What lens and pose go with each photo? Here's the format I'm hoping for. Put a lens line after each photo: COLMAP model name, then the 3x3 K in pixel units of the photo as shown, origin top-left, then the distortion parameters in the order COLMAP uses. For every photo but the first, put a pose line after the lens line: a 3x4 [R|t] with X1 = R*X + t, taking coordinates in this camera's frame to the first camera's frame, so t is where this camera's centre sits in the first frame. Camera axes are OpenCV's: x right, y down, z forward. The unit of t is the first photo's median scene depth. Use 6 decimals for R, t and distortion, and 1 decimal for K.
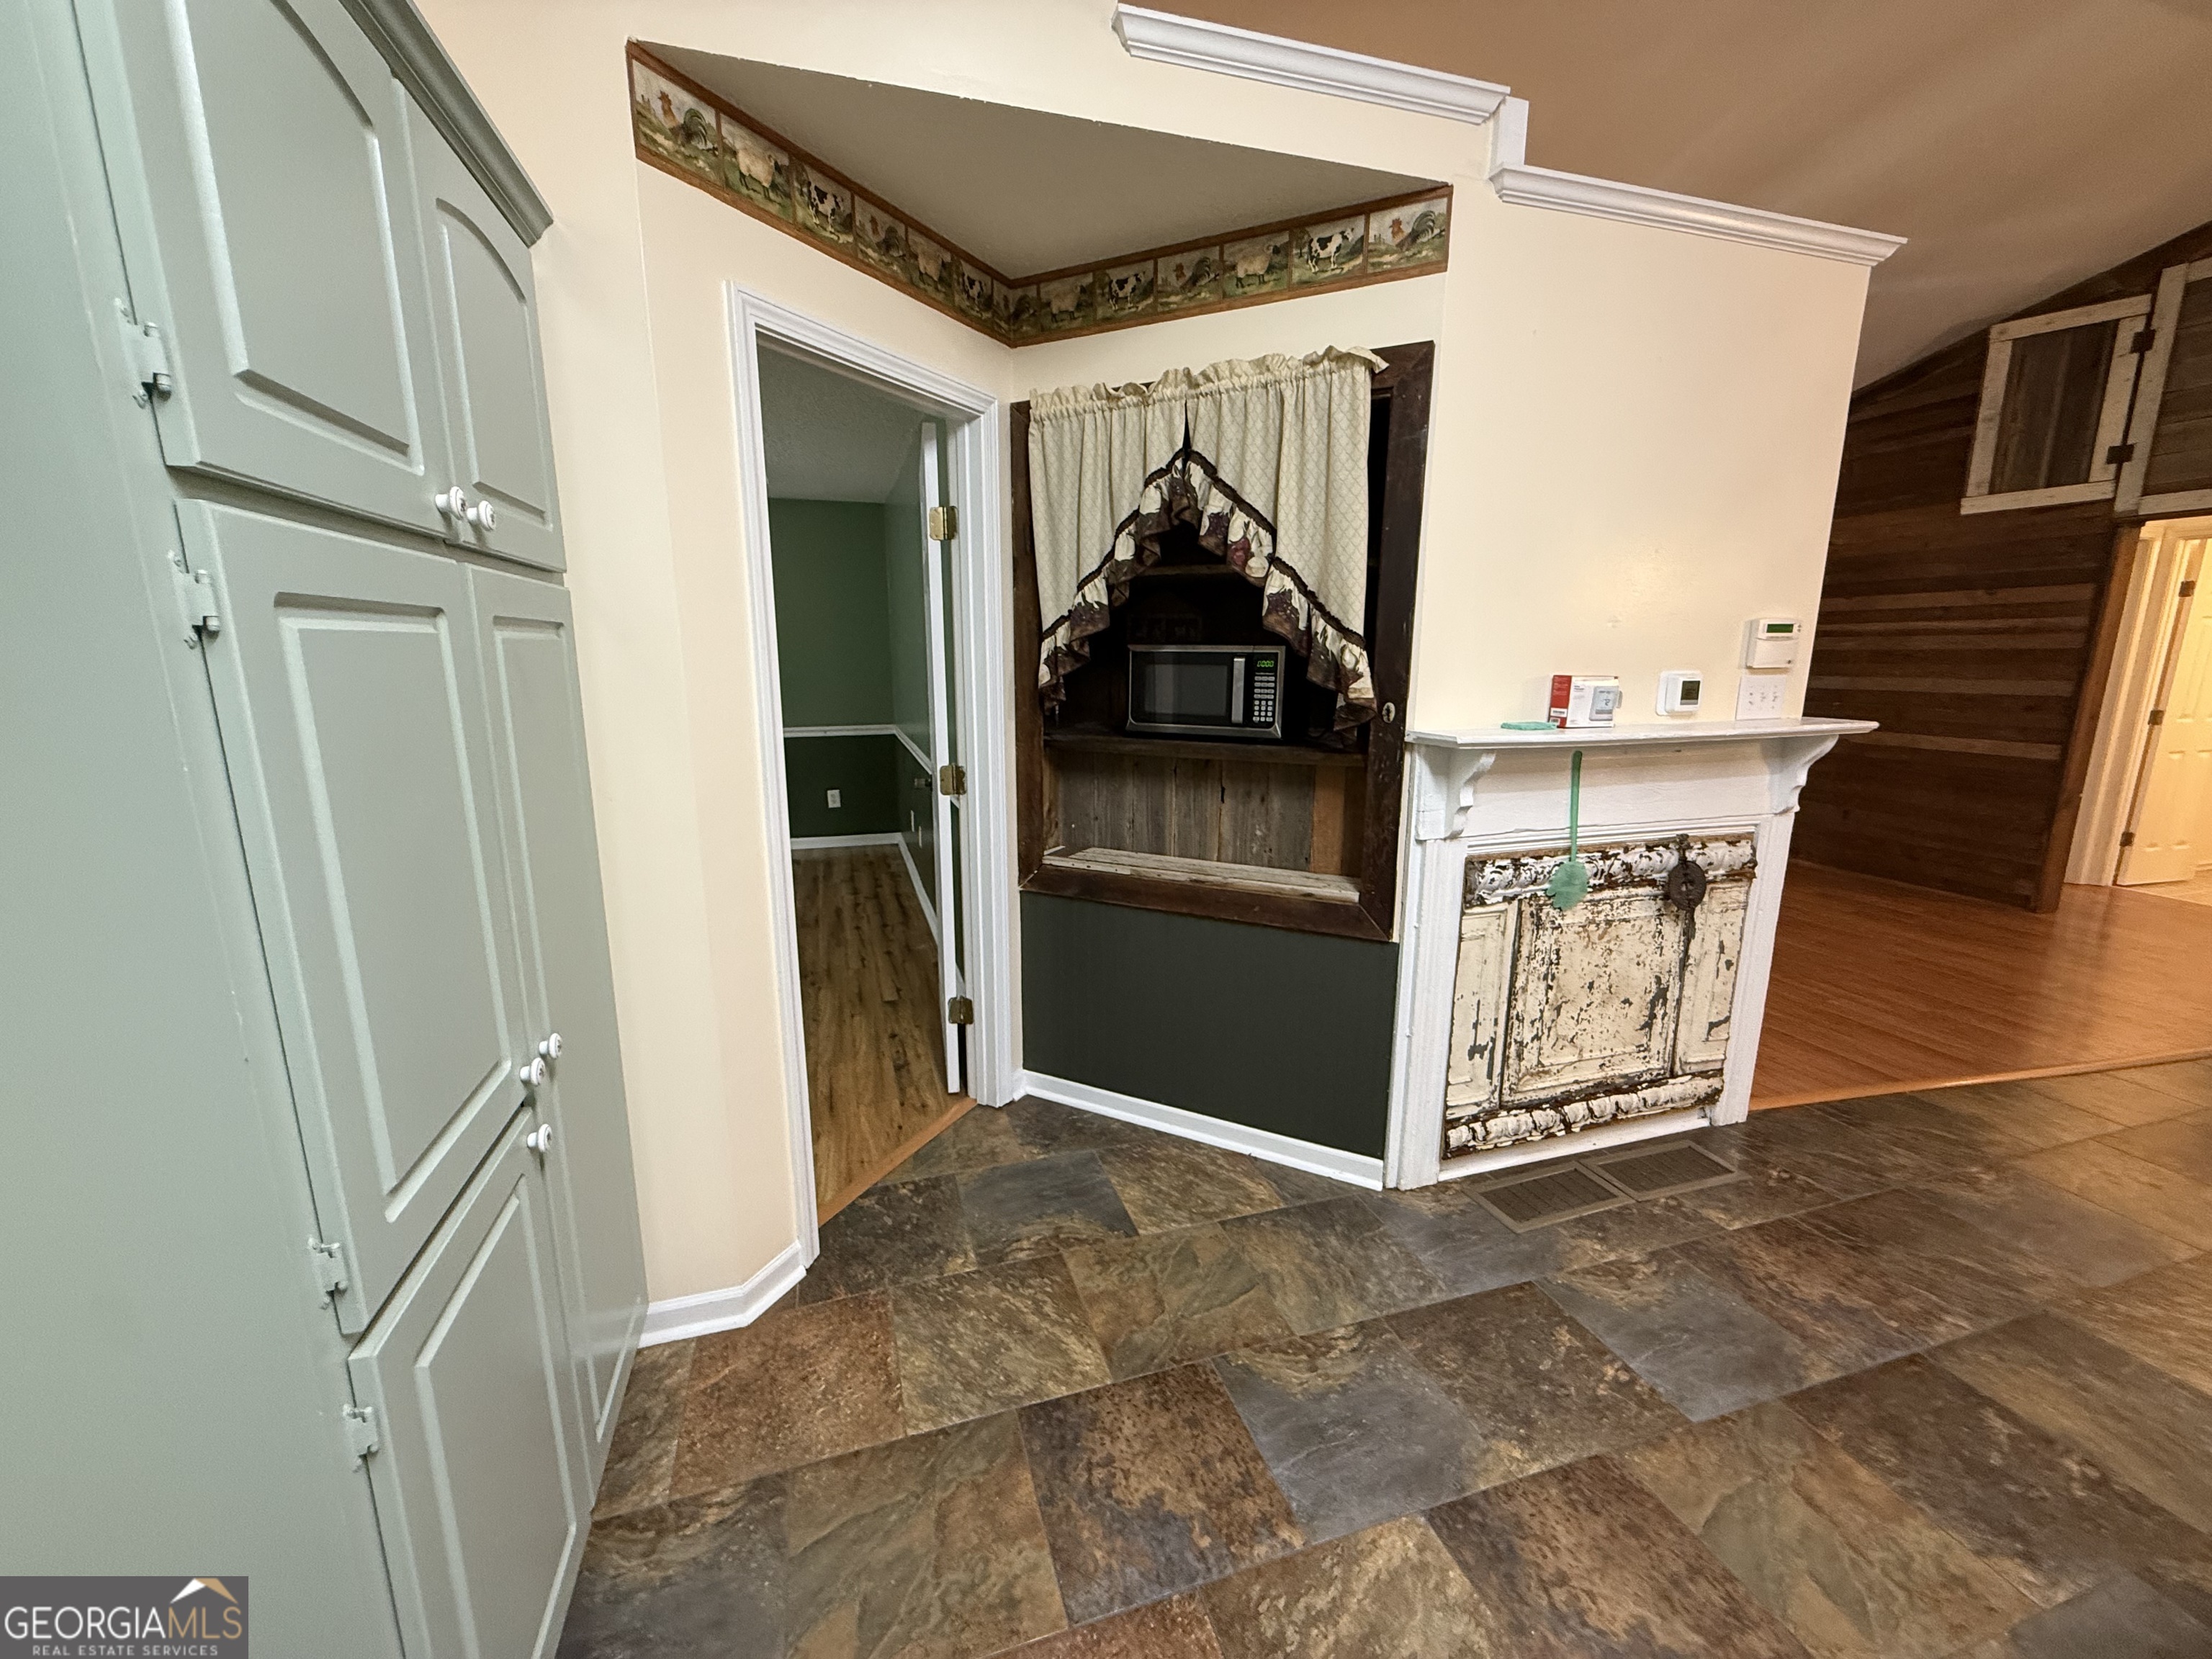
lens RADIAL K [[890.9, 0, 1101.6], [0, 890.9, 828.0], [0, 0, 1]] dist [-0.002062, -0.000248]
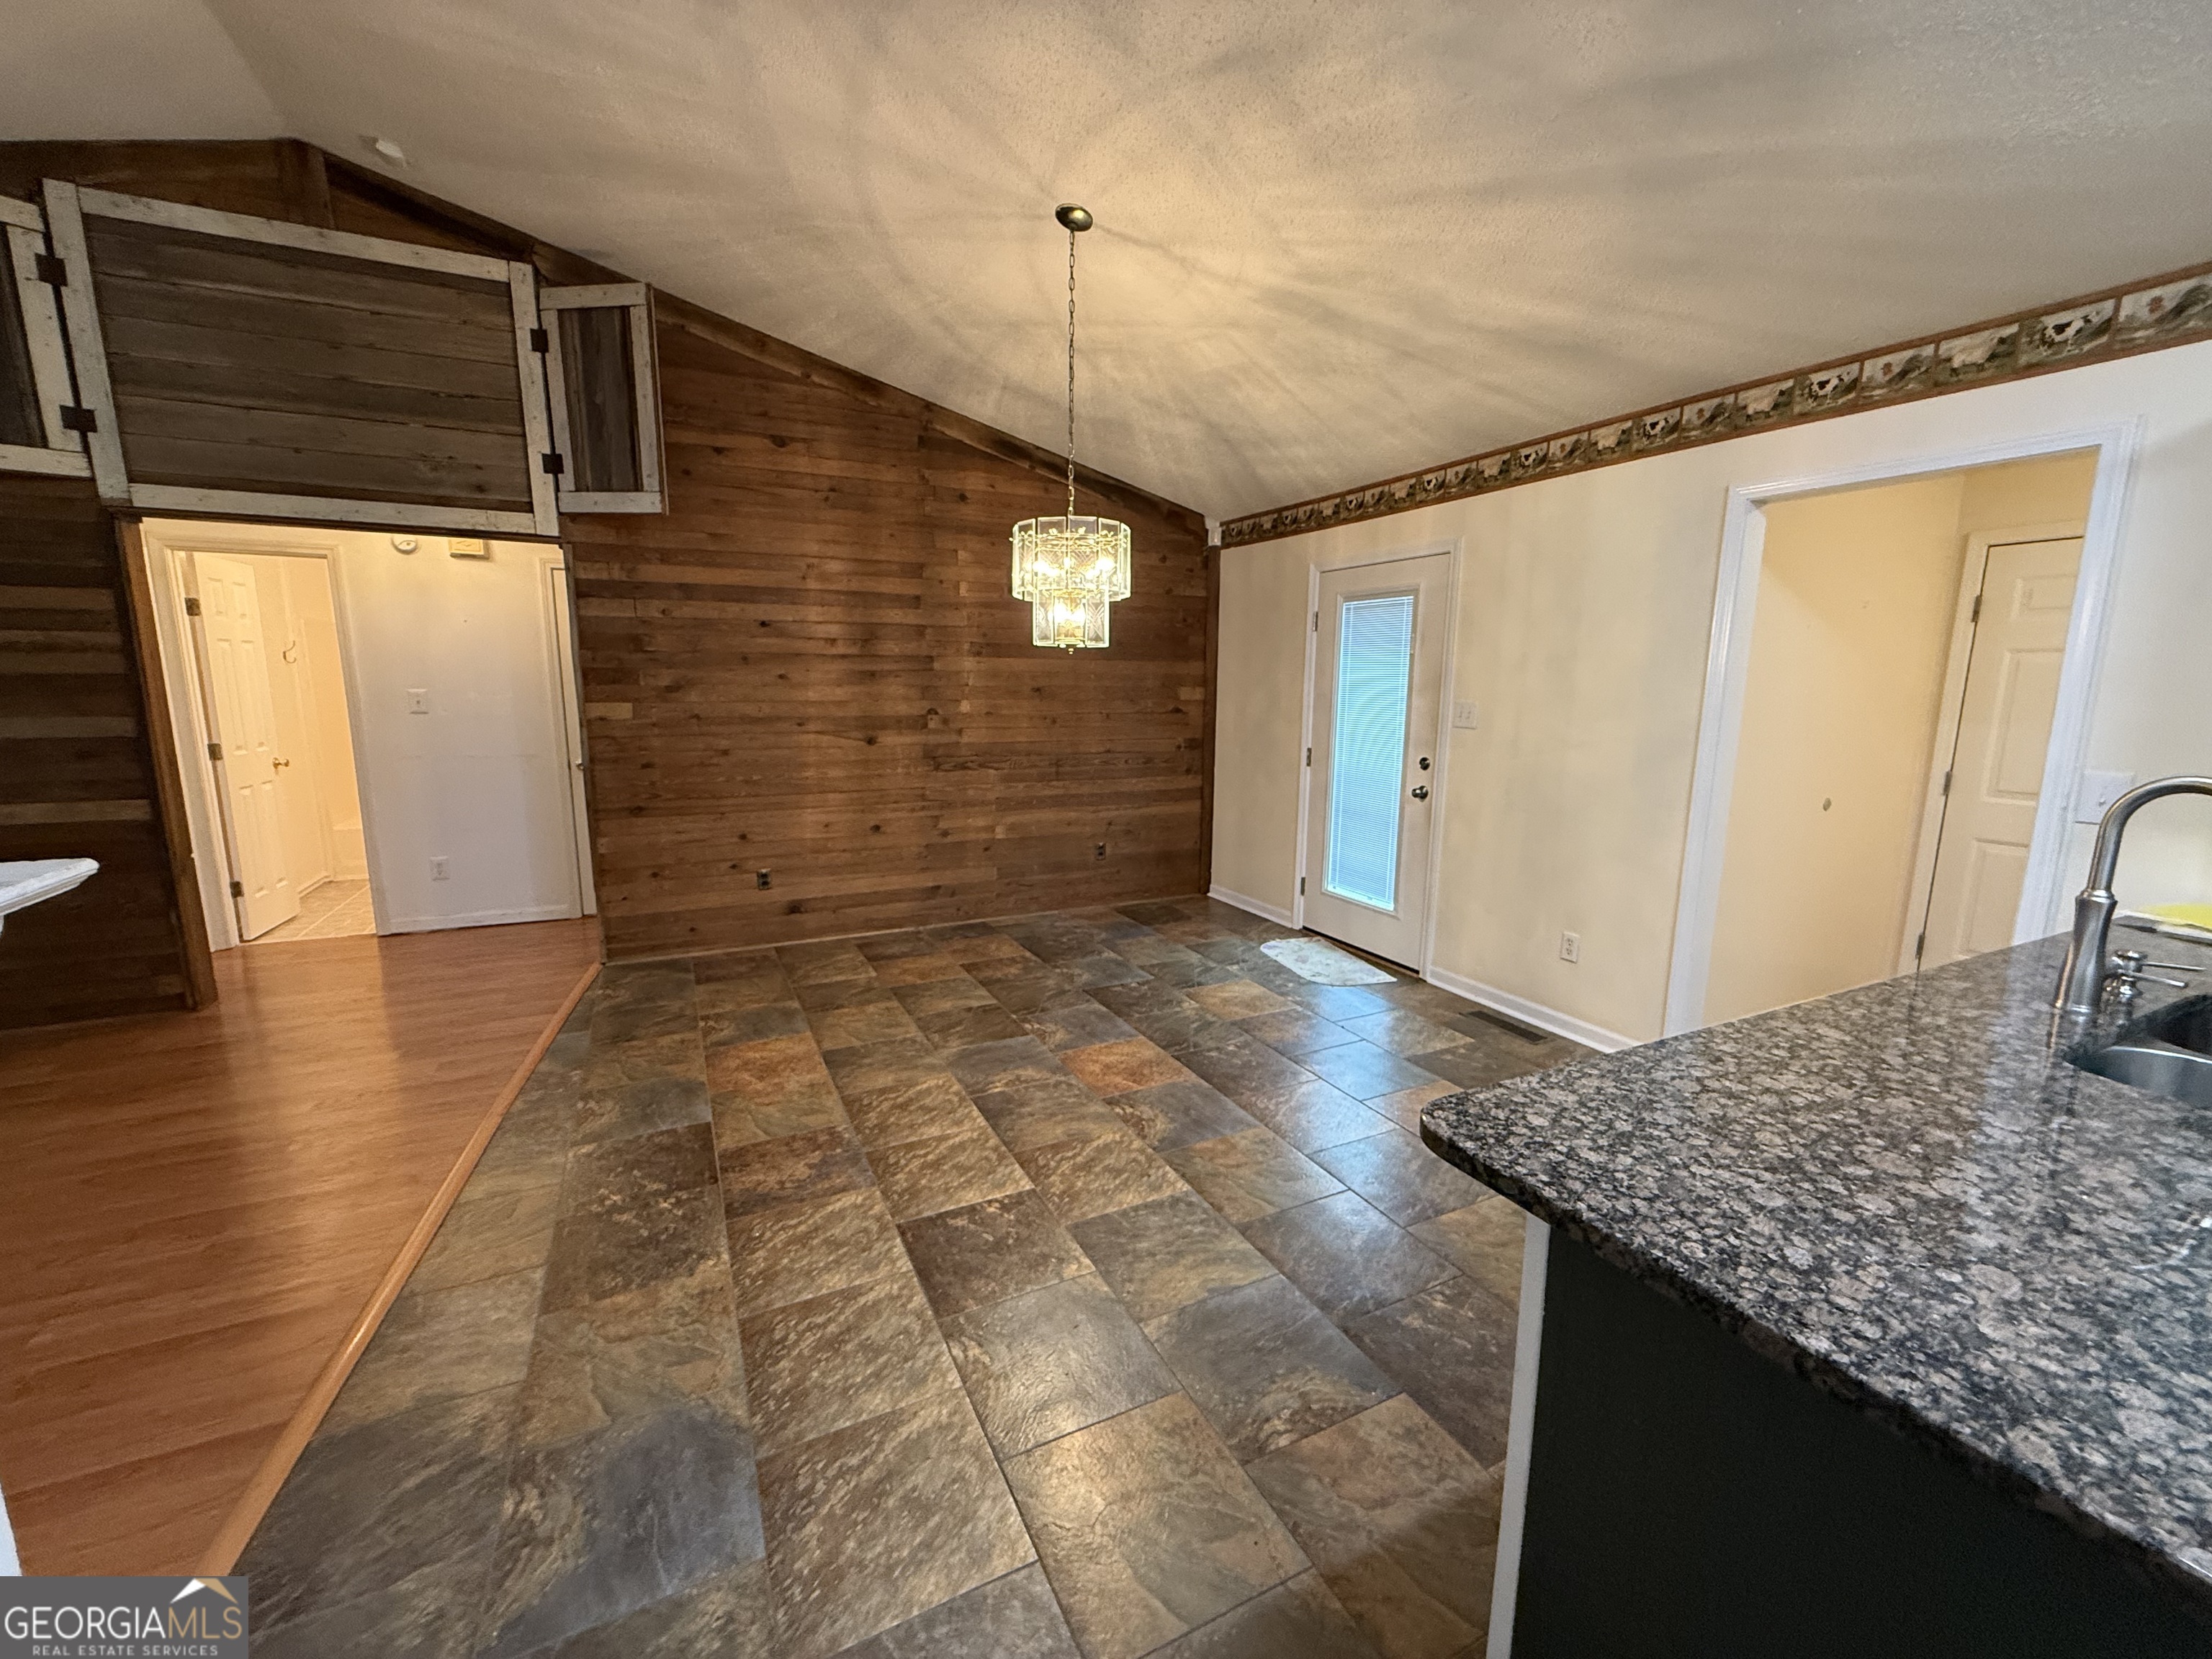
lens RADIAL K [[890.9, 0, 1097.1], [0, 890.9, 833.0], [0, 0, 1]] dist [-0.002062, -0.000248]
pose [[-0.148160, -0.168006, 0.974588, 0.204750], [0.190844, 0.962085, 0.194864, -0.057870], [-0.970375, 0.214865, -0.110479, 0.295165]]
